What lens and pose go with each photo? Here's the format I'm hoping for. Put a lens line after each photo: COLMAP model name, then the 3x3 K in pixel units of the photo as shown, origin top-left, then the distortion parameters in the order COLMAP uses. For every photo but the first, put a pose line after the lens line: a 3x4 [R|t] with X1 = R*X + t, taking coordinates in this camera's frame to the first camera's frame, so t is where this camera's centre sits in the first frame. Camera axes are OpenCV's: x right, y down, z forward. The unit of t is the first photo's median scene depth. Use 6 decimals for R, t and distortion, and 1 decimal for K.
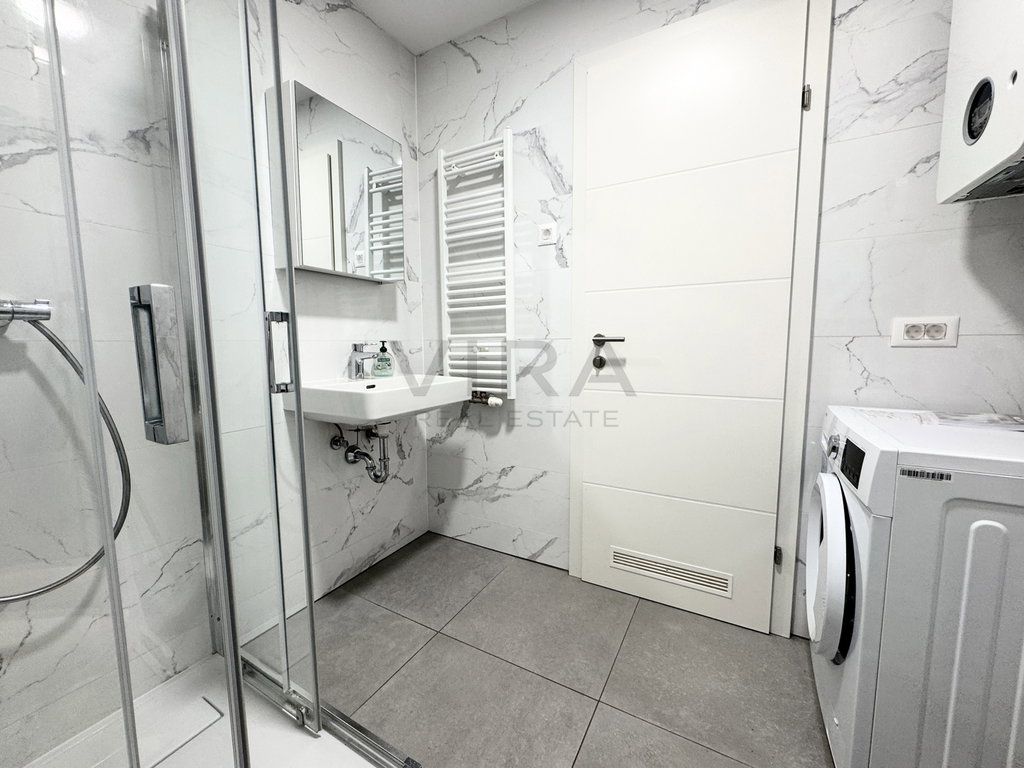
lens RADIAL K [[408.1, 0, 509.8], [0, 408.1, 385.5], [0, 0, 1]] dist [-0.001276, 0.000074]
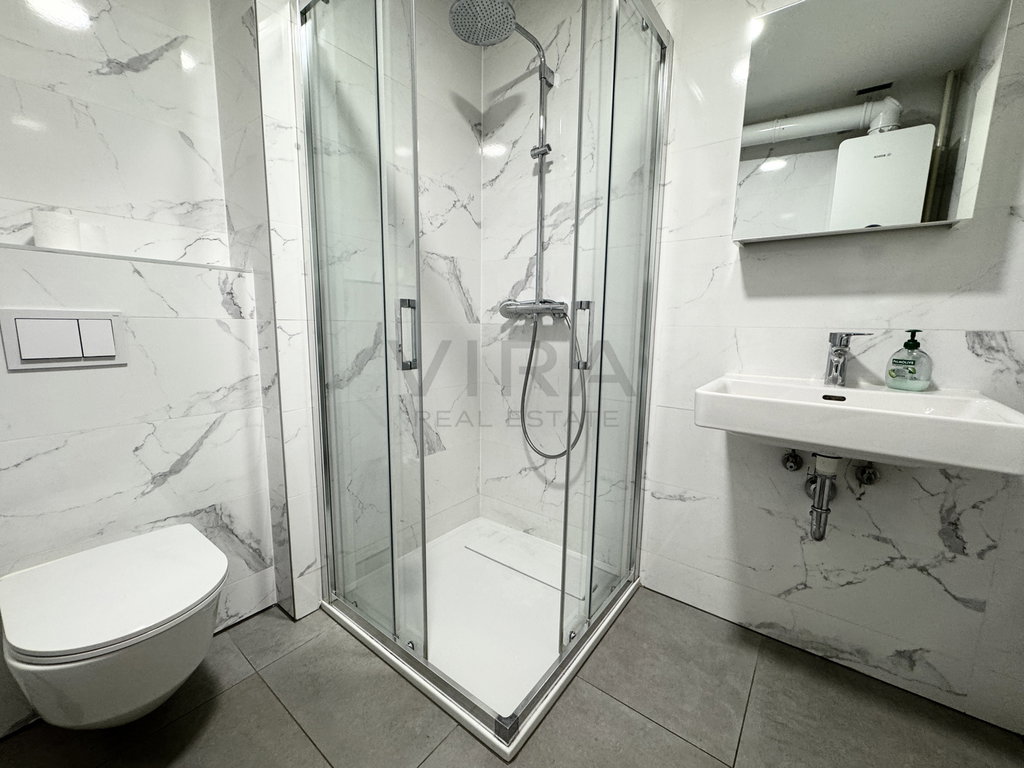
lens RADIAL K [[408.1, 0, 509.8], [0, 408.1, 385.5], [0, 0, 1]] dist [-0.001276, 0.000074]
pose [[-0.143018, 0.149809, -0.978316, 0.360852], [-0.116558, 0.979050, 0.166961, -0.062924], [0.982833, 0.137909, -0.122560, 0.530145]]
